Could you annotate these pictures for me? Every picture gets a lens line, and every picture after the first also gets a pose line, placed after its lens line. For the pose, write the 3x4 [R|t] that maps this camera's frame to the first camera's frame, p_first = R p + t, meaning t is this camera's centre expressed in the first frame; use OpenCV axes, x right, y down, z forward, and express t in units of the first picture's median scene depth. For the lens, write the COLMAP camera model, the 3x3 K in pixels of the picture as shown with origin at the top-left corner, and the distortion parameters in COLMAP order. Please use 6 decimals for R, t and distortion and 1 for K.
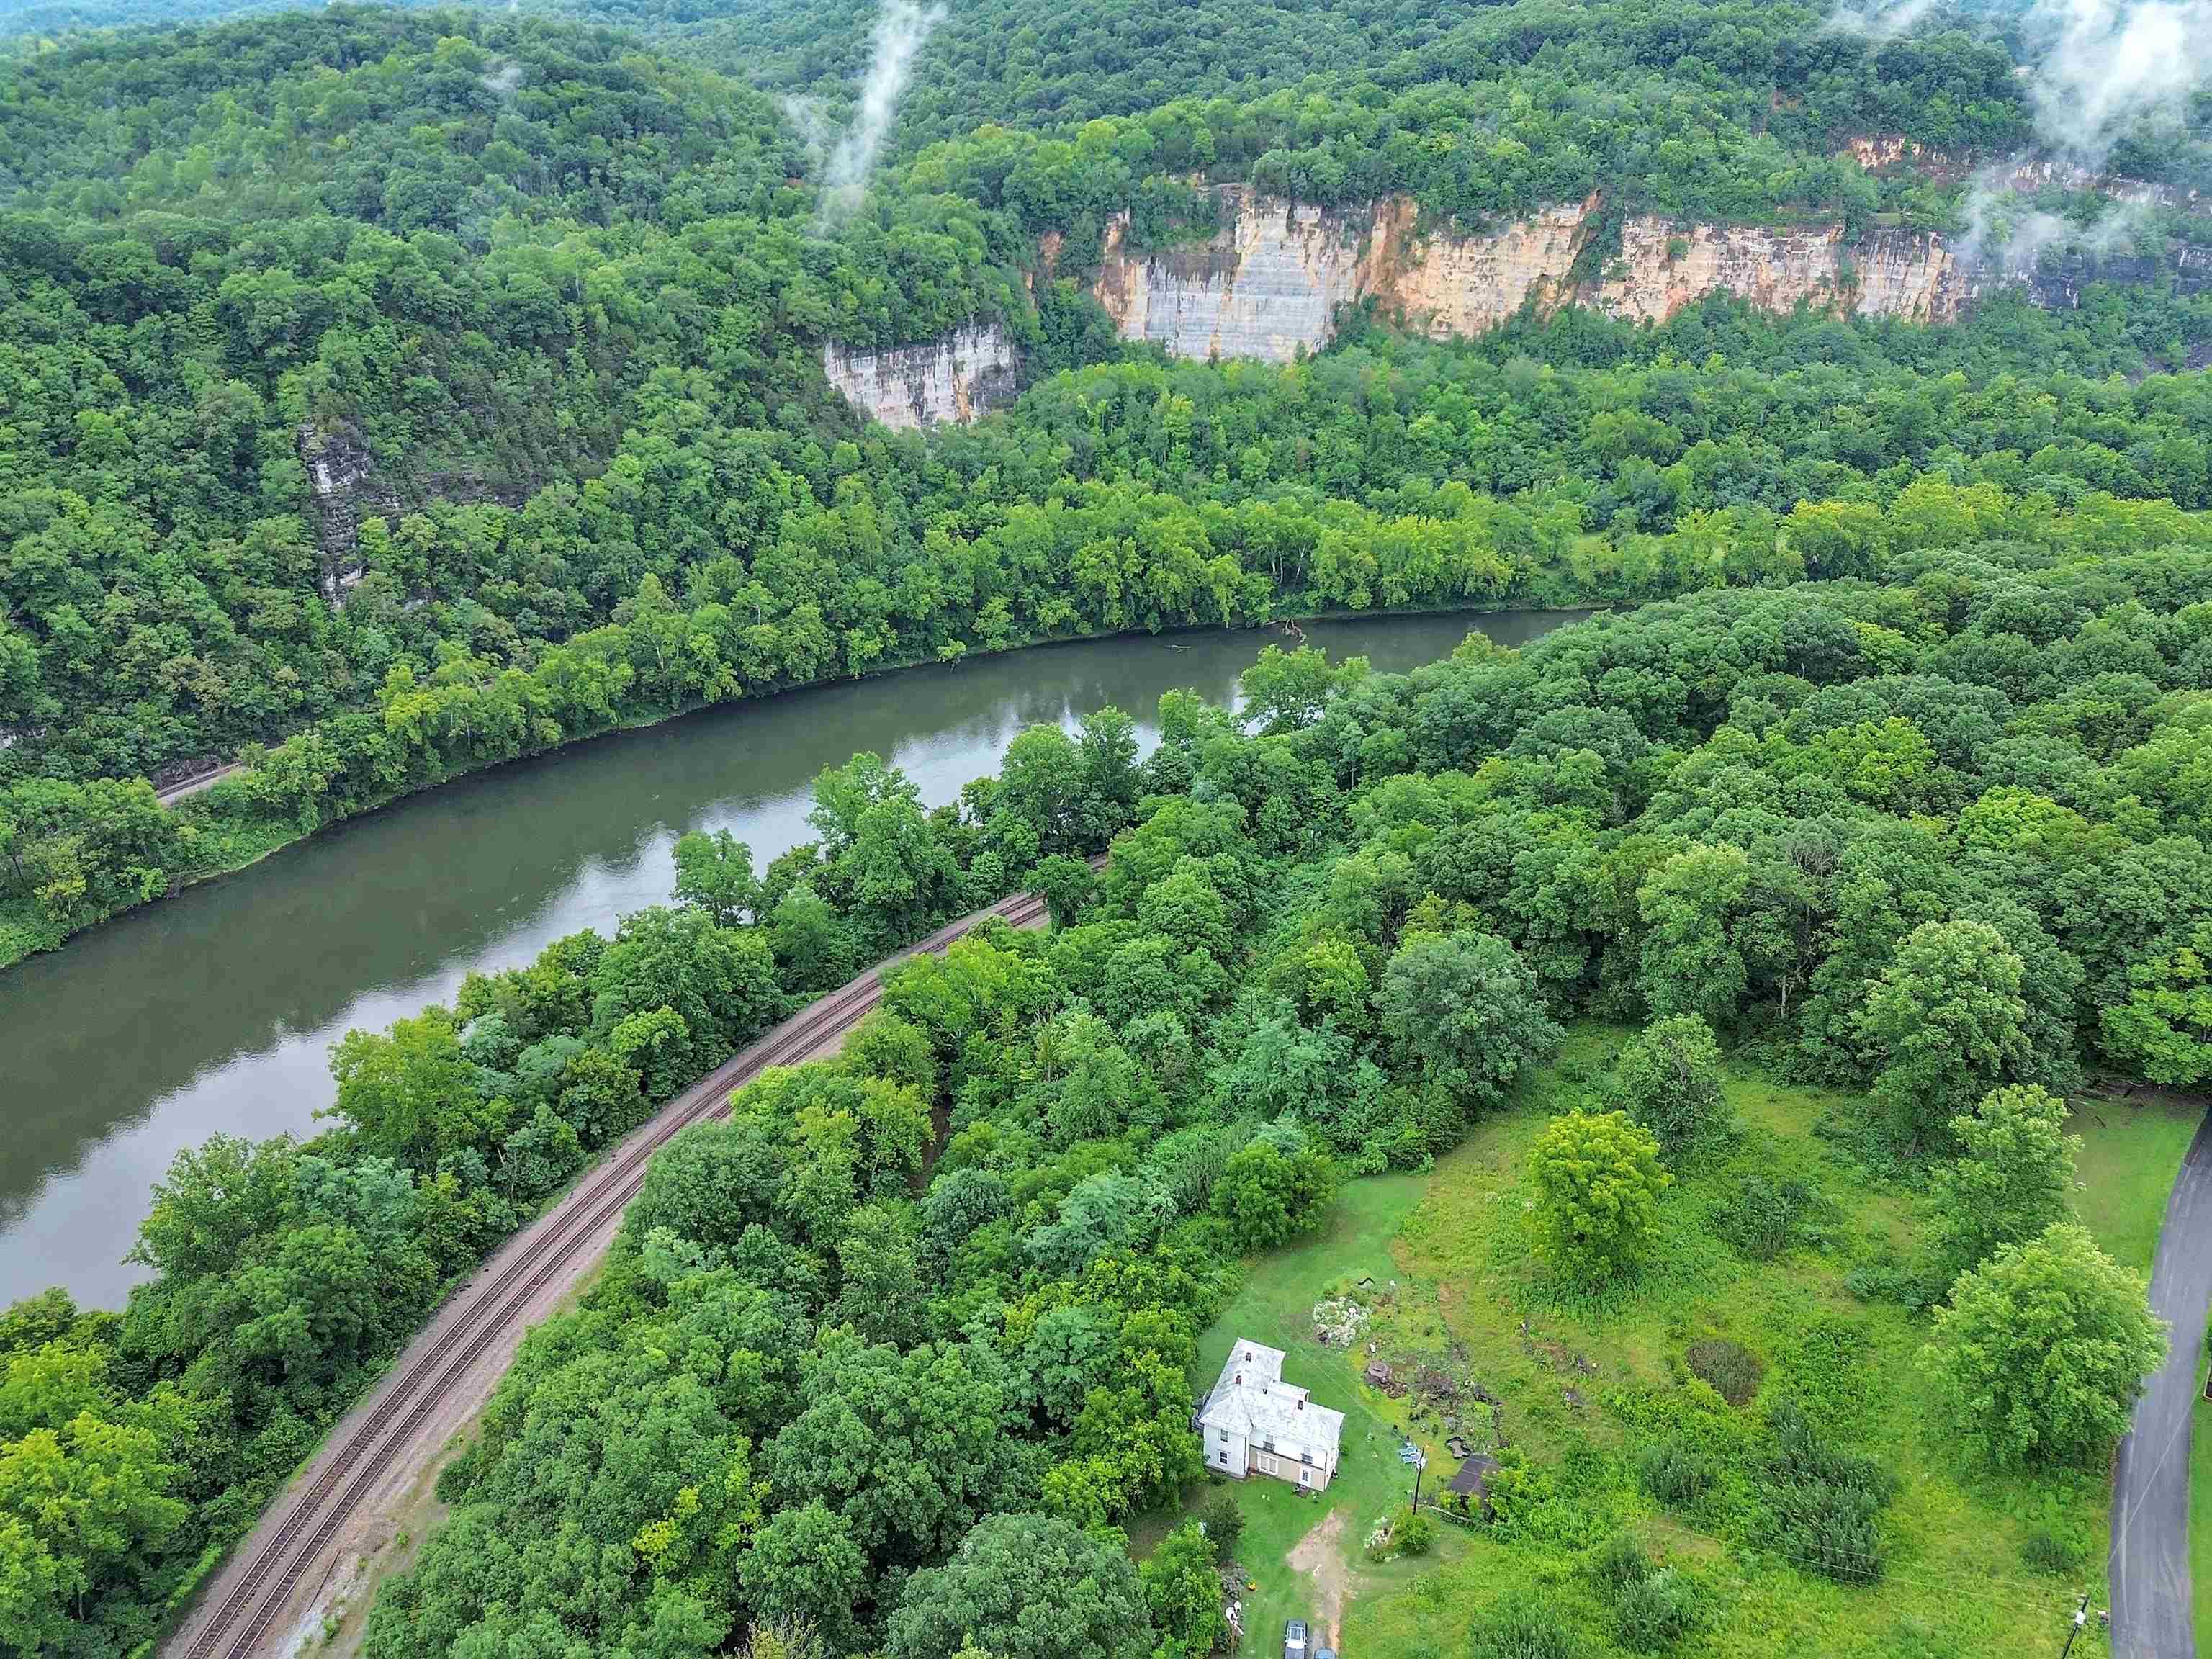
lens RADIAL K [[1570.1, 0, 1106.0], [0, 1570.1, 829.5], [0, 0, 1]] dist [0.049583, -0.040385]
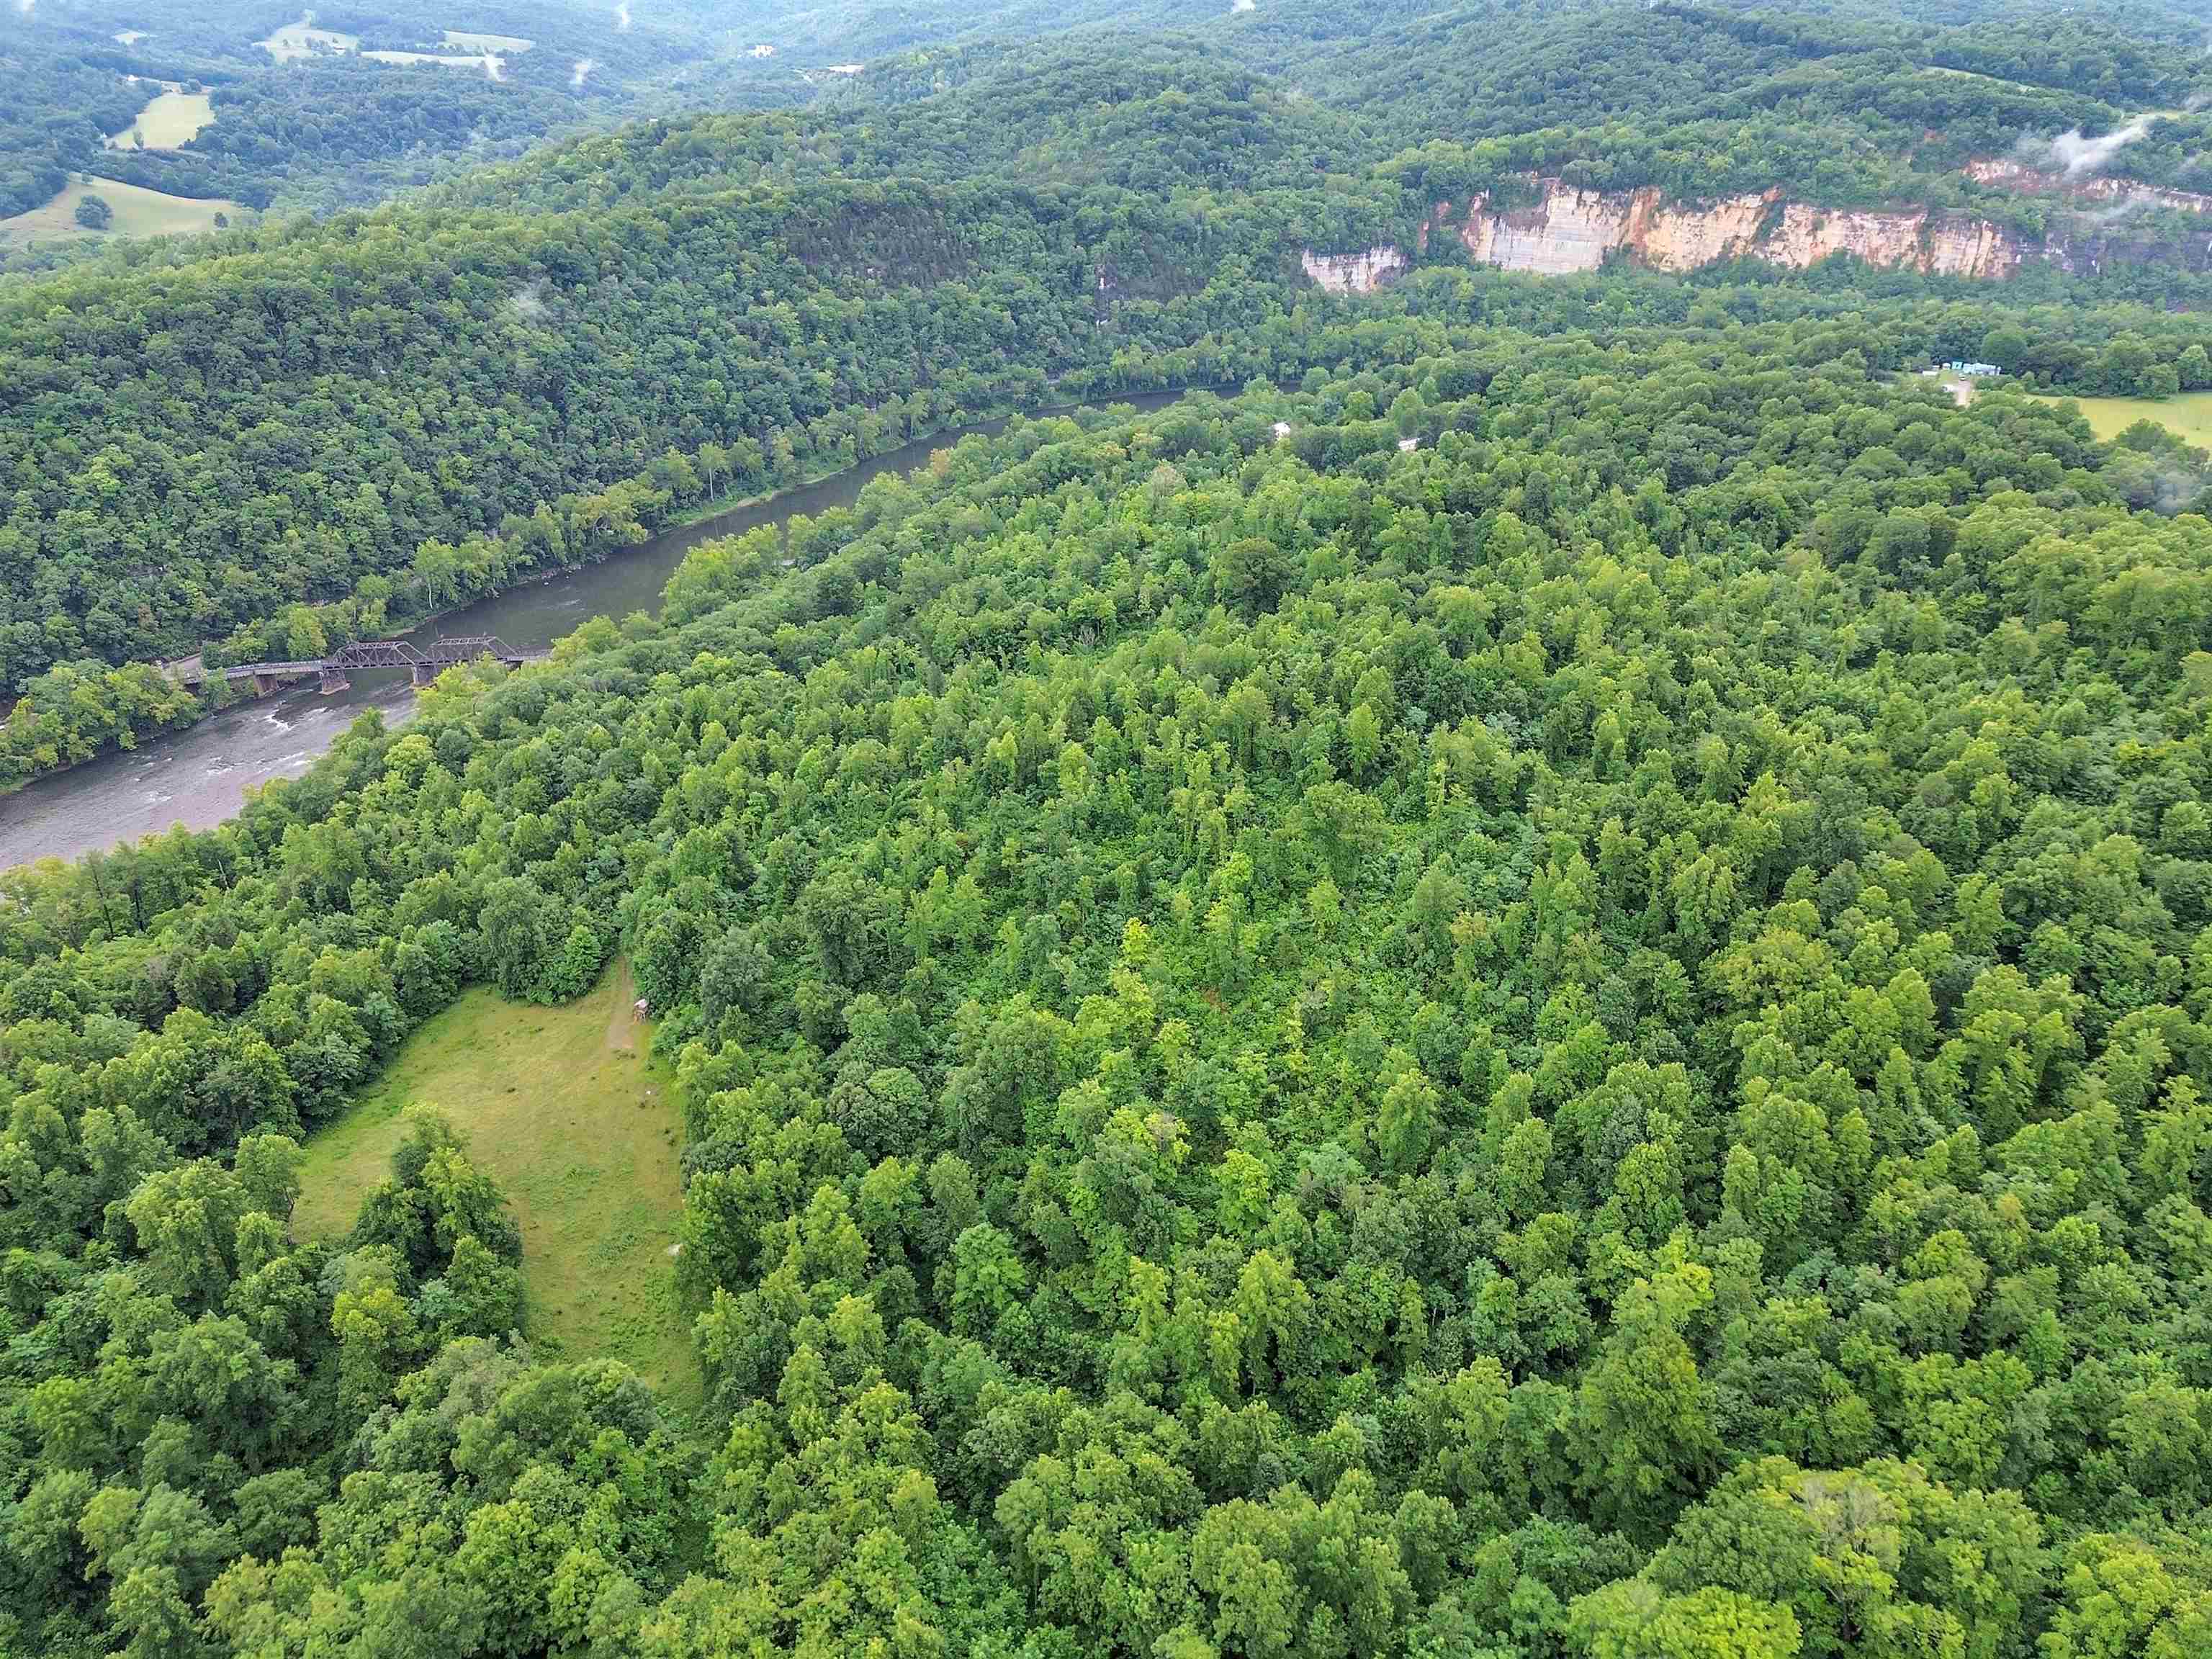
lens RADIAL K [[1544.7, 0, 1106.0], [0, 1544.7, 829.5], [0, 0, 1]] dist [0.039255, -0.005790]
pose [[0.929498, 0.172720, -0.325887, 0.762885], [-0.163176, 0.984971, 0.056624, 0.767488], [0.330769, 0.000545, 0.943712, -2.116091]]
